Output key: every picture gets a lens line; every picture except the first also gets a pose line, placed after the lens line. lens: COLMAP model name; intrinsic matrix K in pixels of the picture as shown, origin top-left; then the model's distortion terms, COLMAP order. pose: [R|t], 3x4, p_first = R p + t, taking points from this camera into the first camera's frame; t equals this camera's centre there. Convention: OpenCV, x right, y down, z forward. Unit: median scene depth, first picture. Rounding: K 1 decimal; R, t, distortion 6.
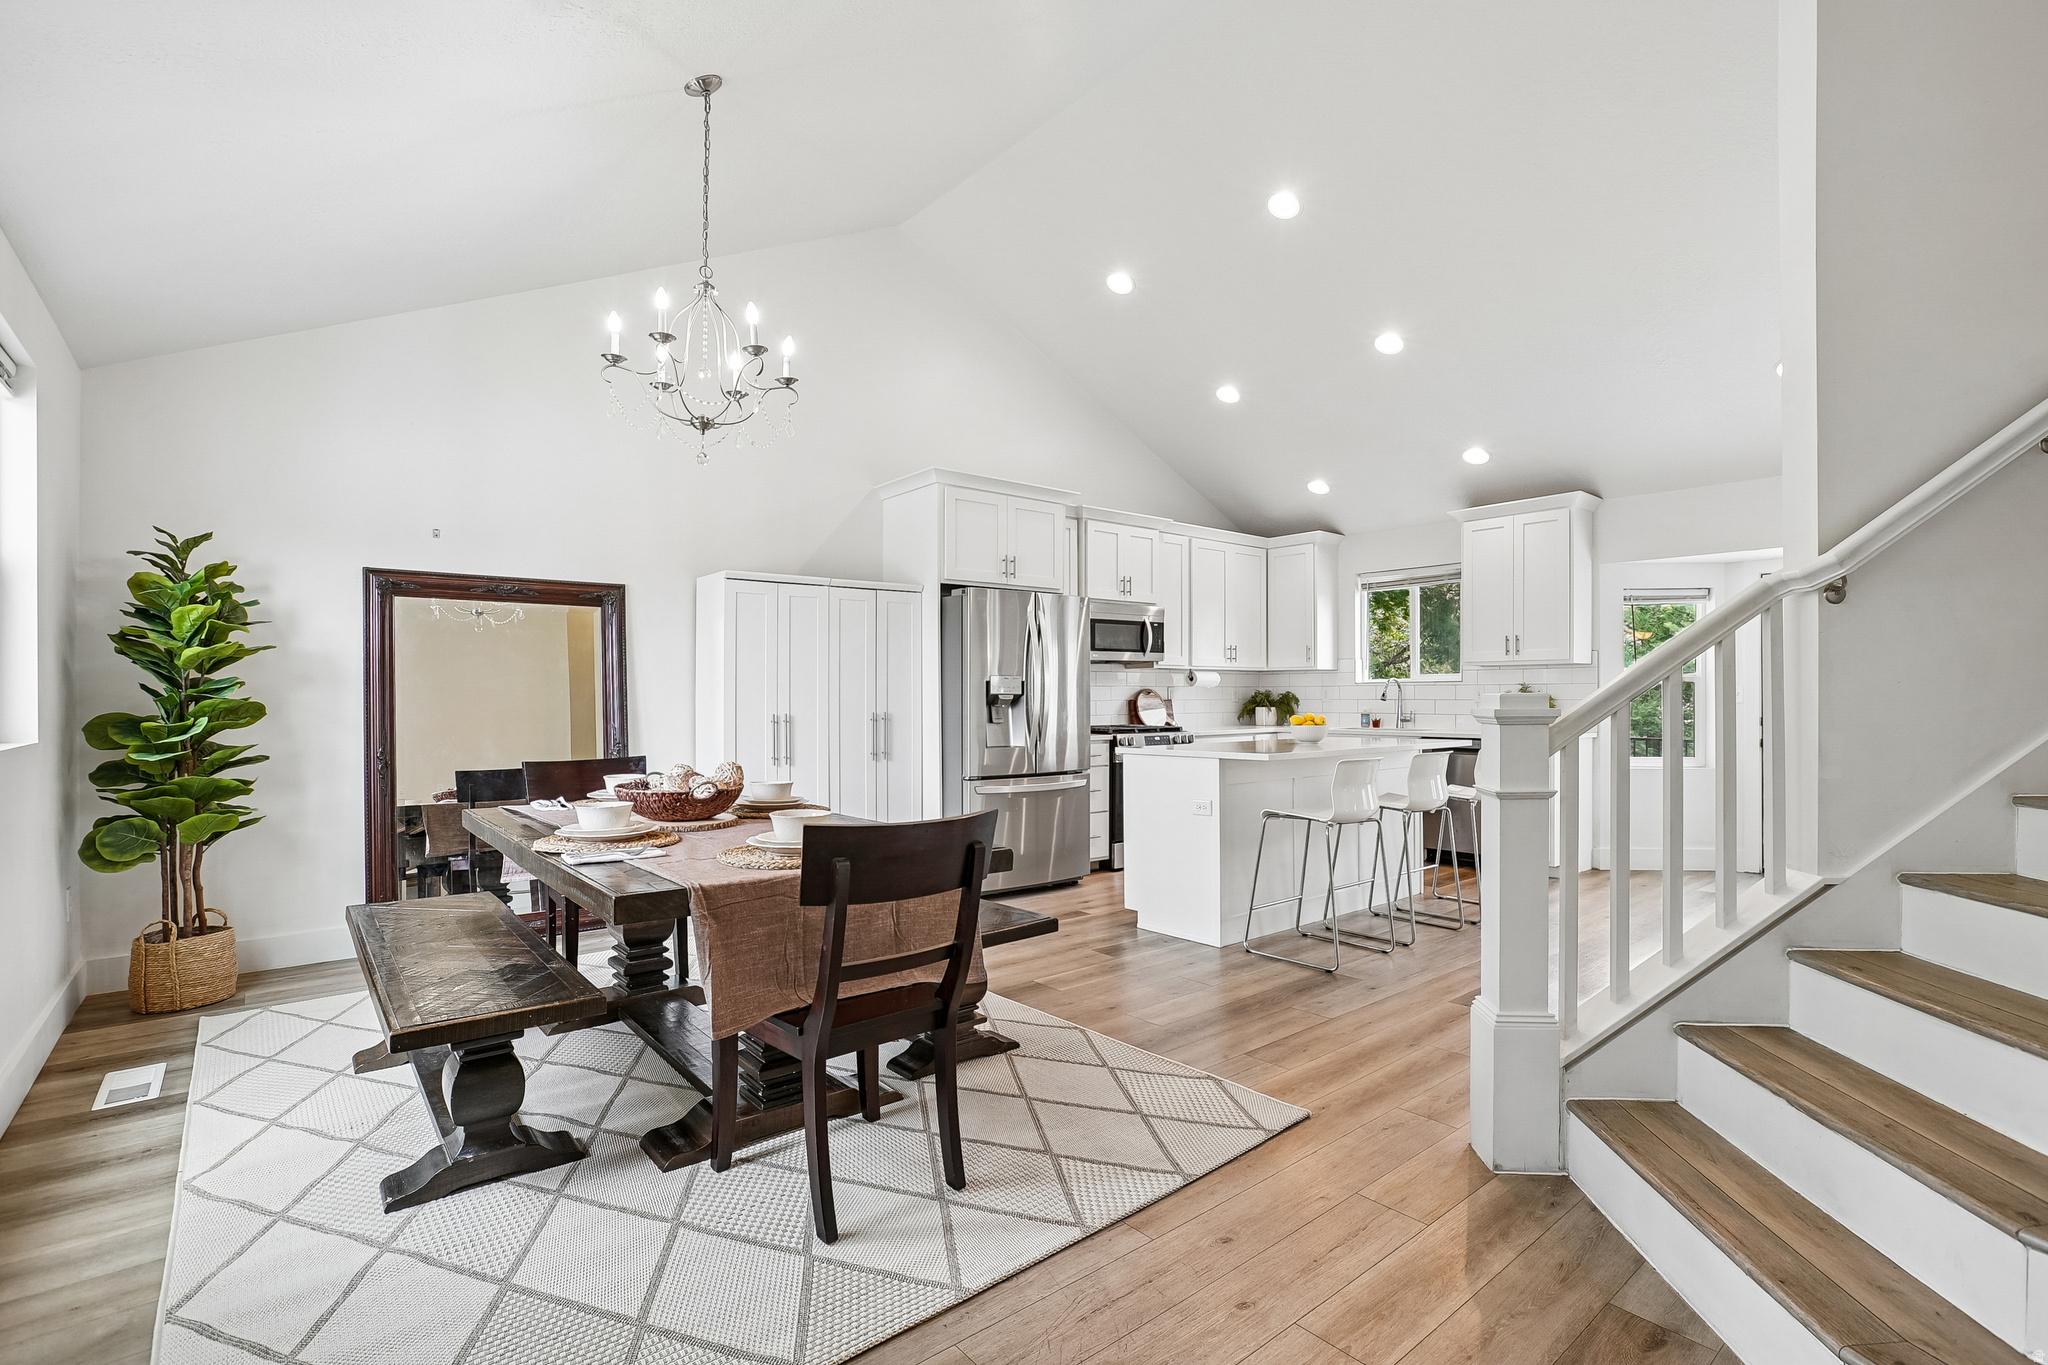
lens RADIAL K [[944.0, 0, 1058.4], [0, 944.0, 697.0], [0, 0, 1]] dist [-0.023482, 0.009100]
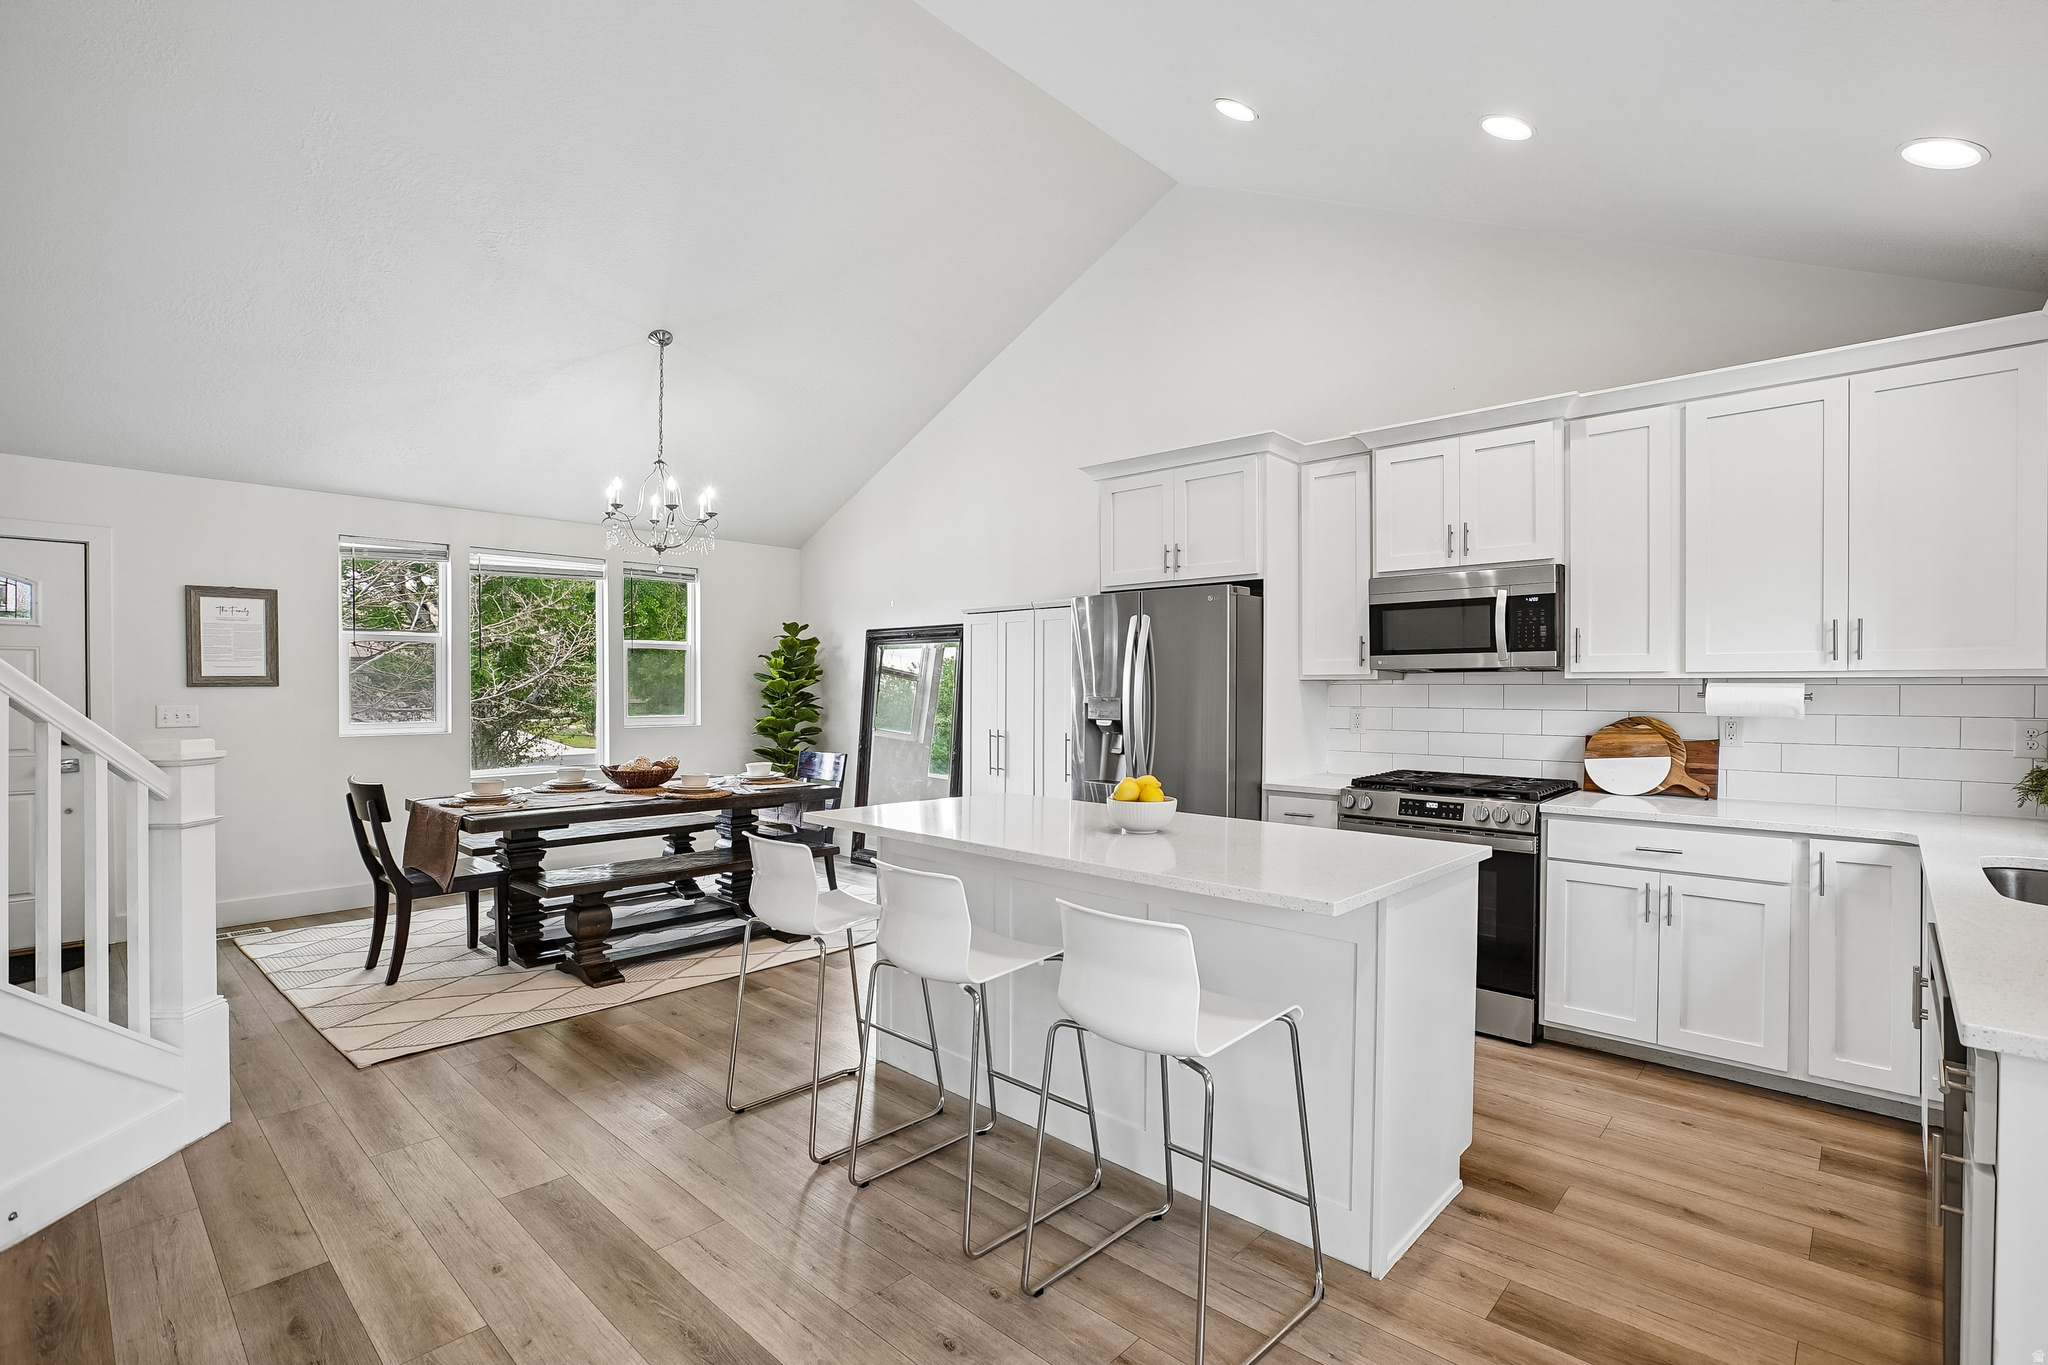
lens RADIAL K [[944.0, 0, 1049.7], [0, 944.0, 684.6], [0, 0, 1]] dist [-0.023482, 0.009100]
pose [[0.118483, 0.005516, -0.992941, 0.589847], [-0.005711, 0.999972, 0.004874, -0.027869], [0.992940, 0.005093, 0.118511, 0.647119]]
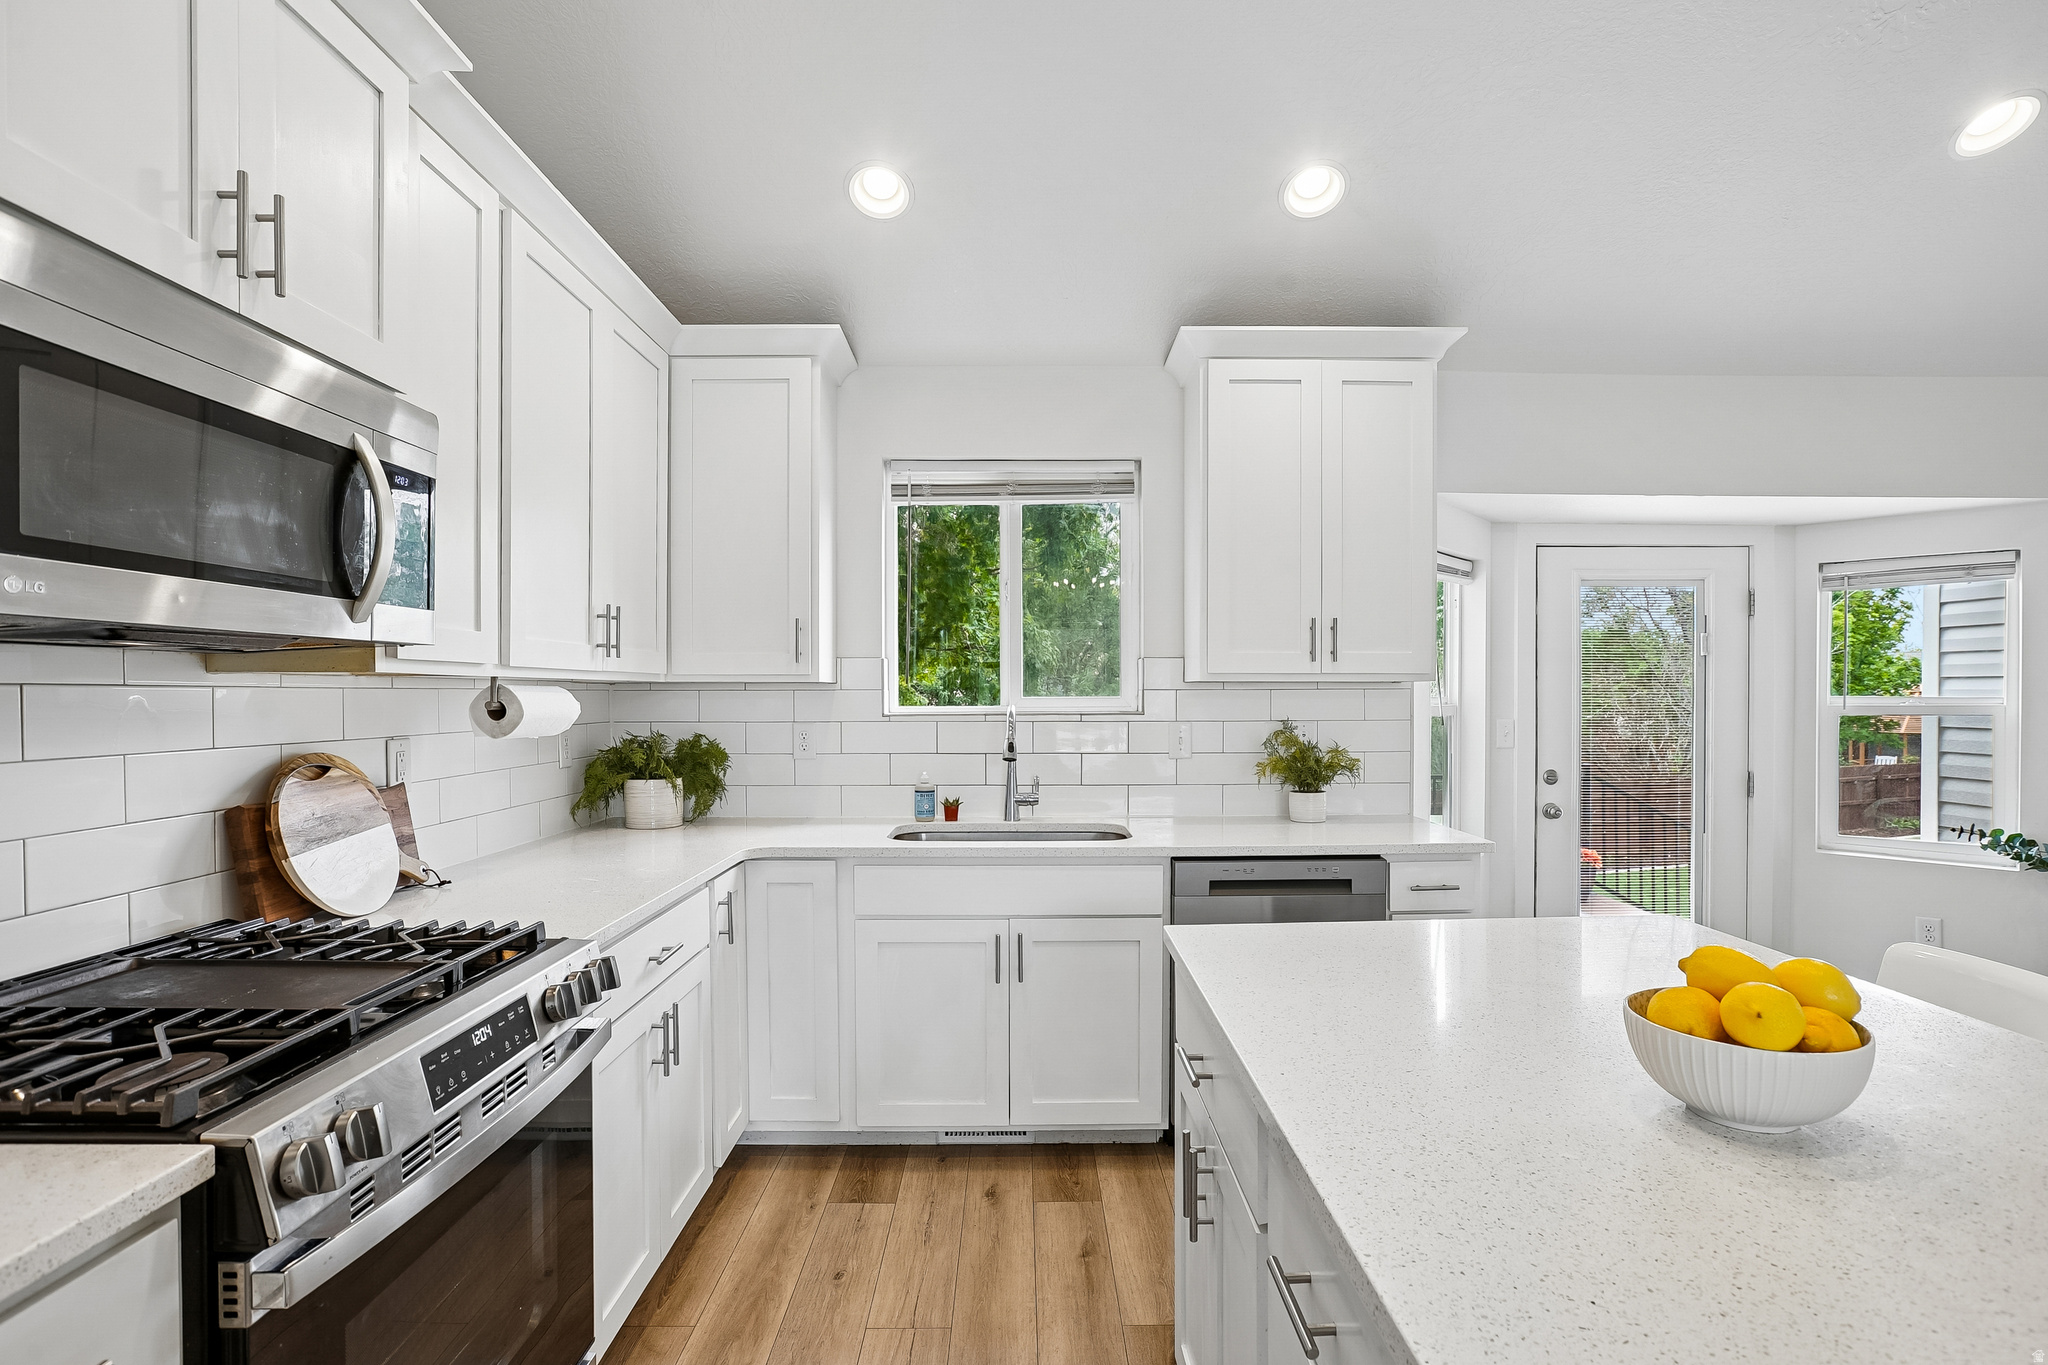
lens RADIAL K [[978.4, 0, 1029.7], [0, 978.4, 702.5], [0, 0, 1]] dist [-0.012390, 0.006842]
pose [[0.651597, -0.003820, 0.758556, 0.023912], [0.000945, 0.999991, 0.004223, -0.023939], [-0.758565, -0.002035, 0.651594, 0.718763]]
